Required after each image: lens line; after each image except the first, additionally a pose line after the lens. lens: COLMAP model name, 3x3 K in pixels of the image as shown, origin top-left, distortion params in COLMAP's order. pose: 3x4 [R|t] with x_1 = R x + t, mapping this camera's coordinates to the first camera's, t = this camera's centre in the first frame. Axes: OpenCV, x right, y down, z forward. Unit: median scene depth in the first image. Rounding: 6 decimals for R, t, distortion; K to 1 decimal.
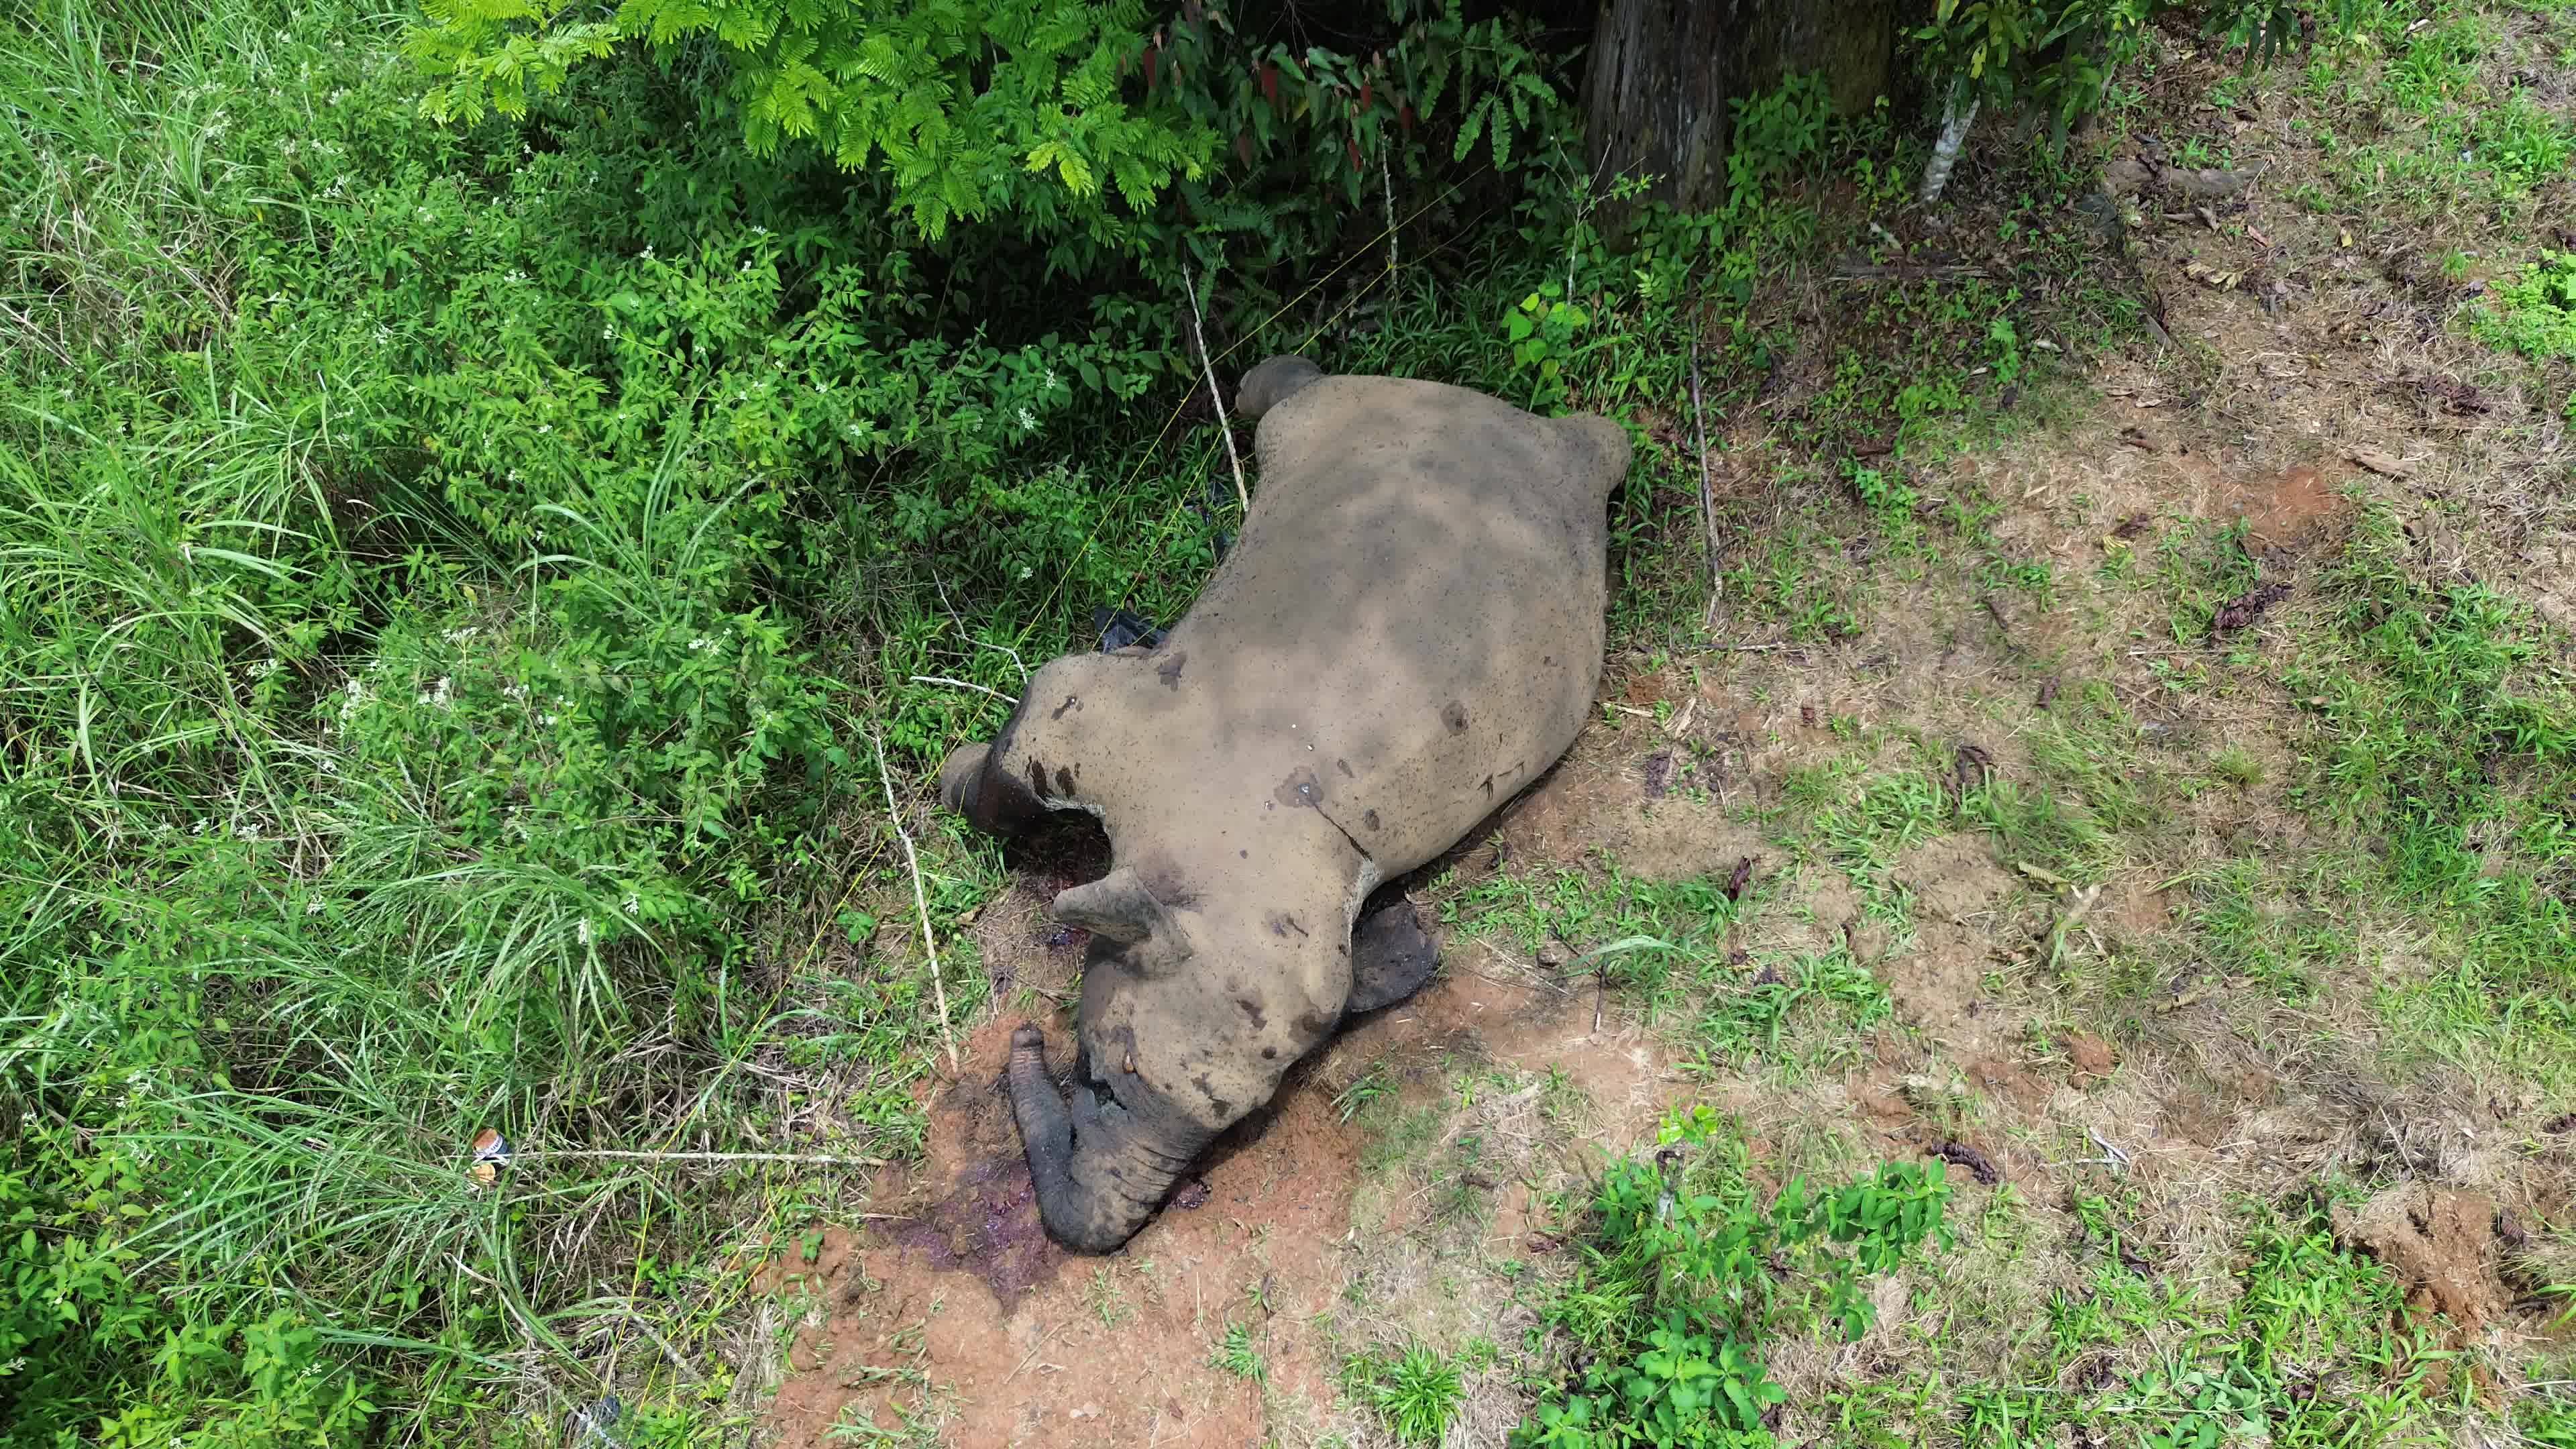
lens RADIAL K [[1731.1, 0, 1288.0], [0, 1731.1, 724.5], [0, 0, 1]] dist [0.047368, -0.001634]
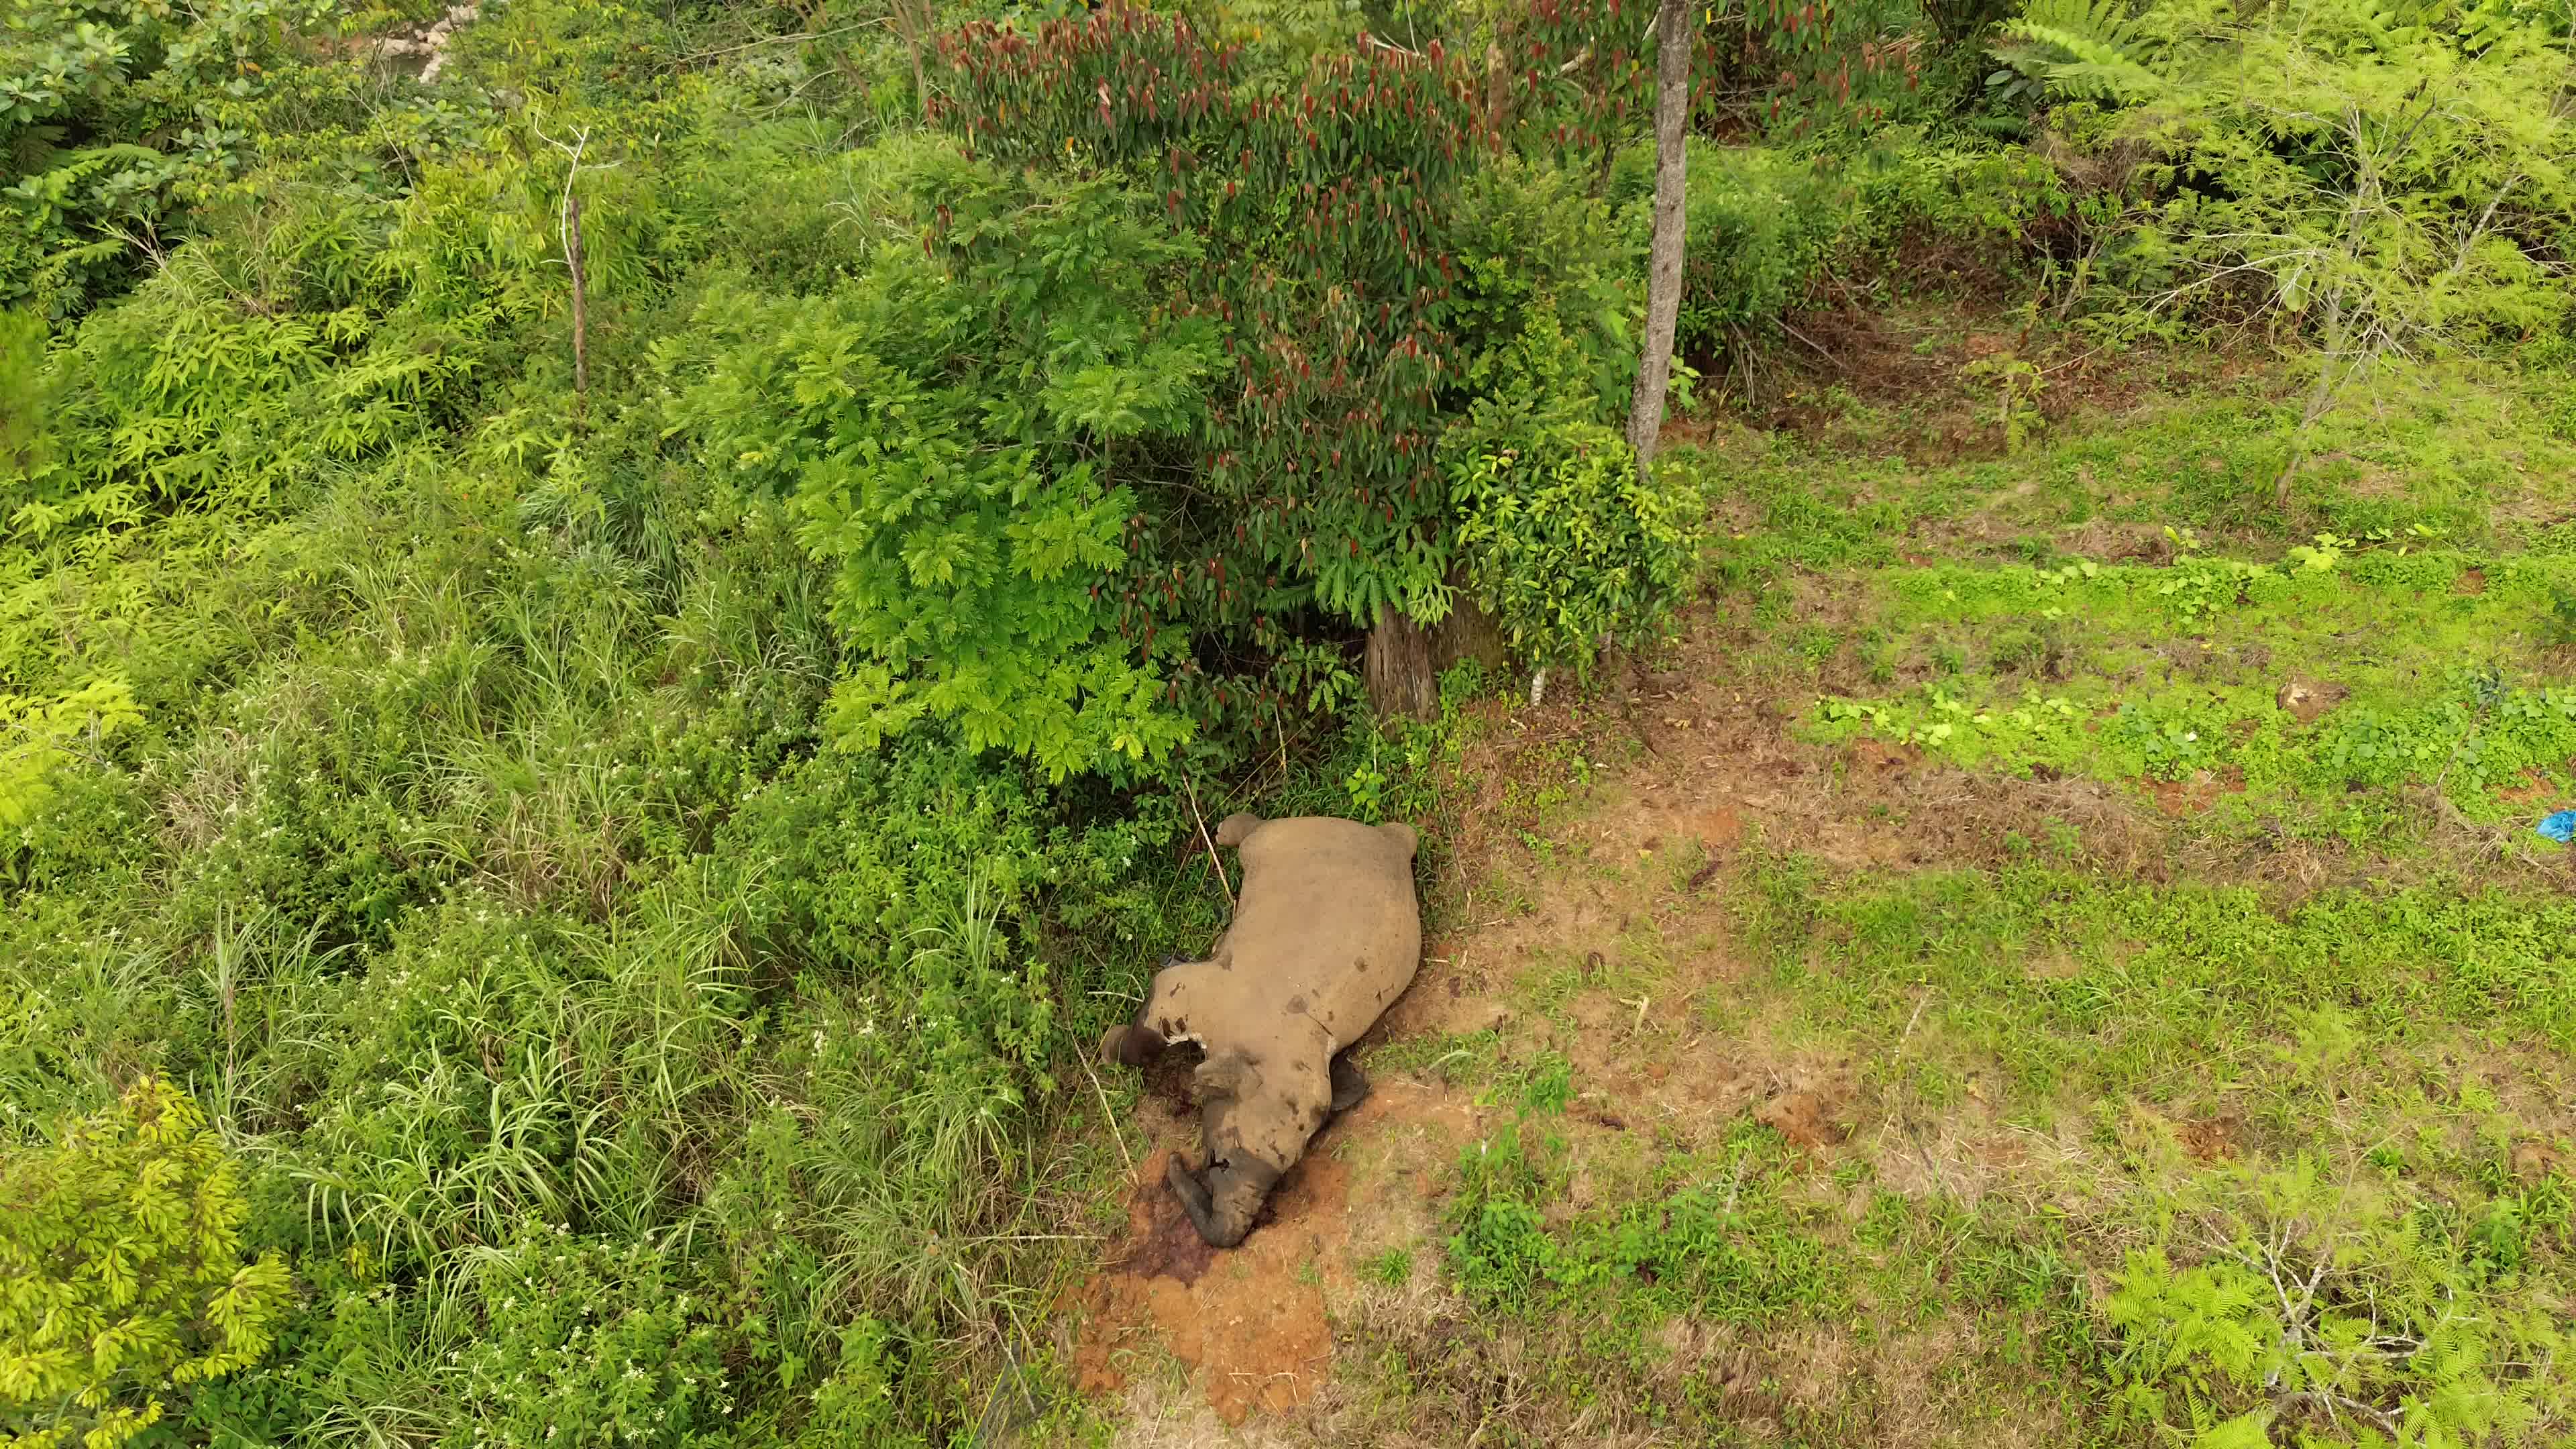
lens RADIAL K [[1910.5, 0, 1288.0], [0, 1910.5, 724.5], [0, 0, 1]] dist [0.017713, -0.000978]
pose [[0.983500, -0.117859, 0.137246, -0.254159], [0.147537, 0.961585, -0.231489, 0.218989], [-0.104690, 0.247918, 0.963108, -1.226048]]
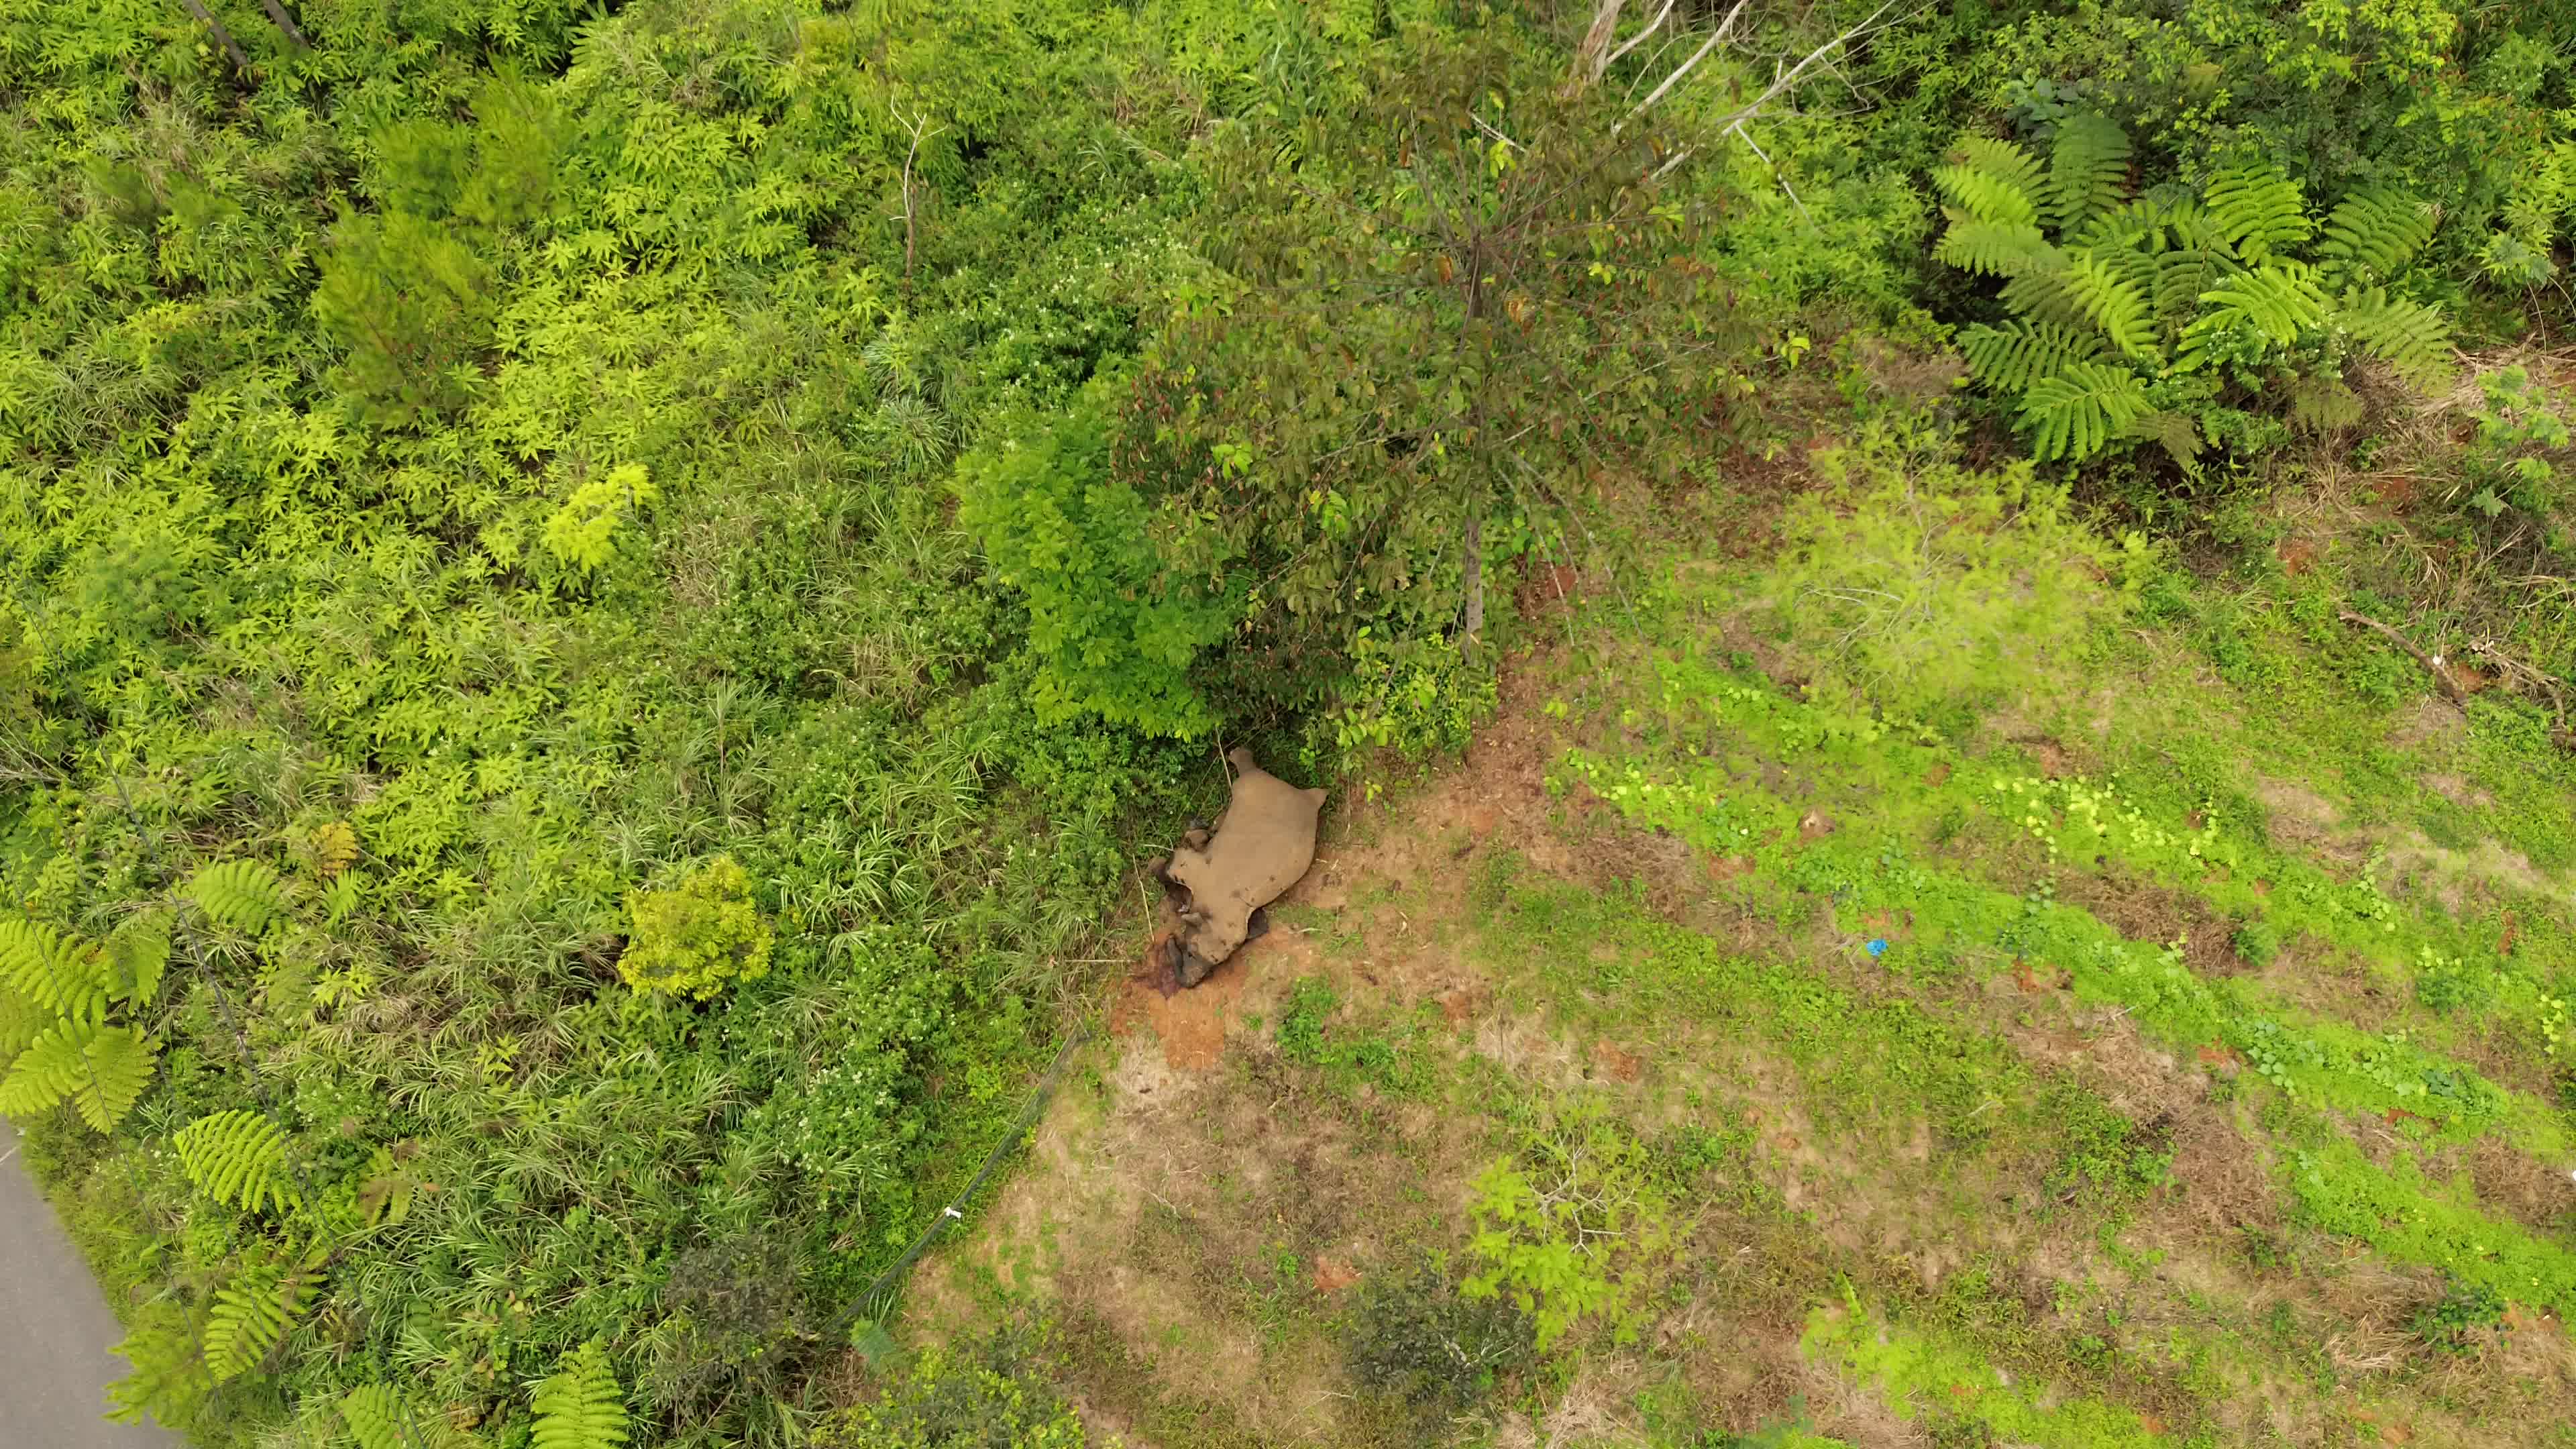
lens RADIAL K [[1910.5, 0, 1288.0], [0, 1910.5, 724.5], [0, 0, 1]] dist [0.017713, -0.000978]
pose [[0.999317, 0.036417, 0.006266, 0.081509], [-0.036925, 0.977741, 0.206539, -1.232816], [0.001395, -0.206629, 0.978418, -3.259678]]
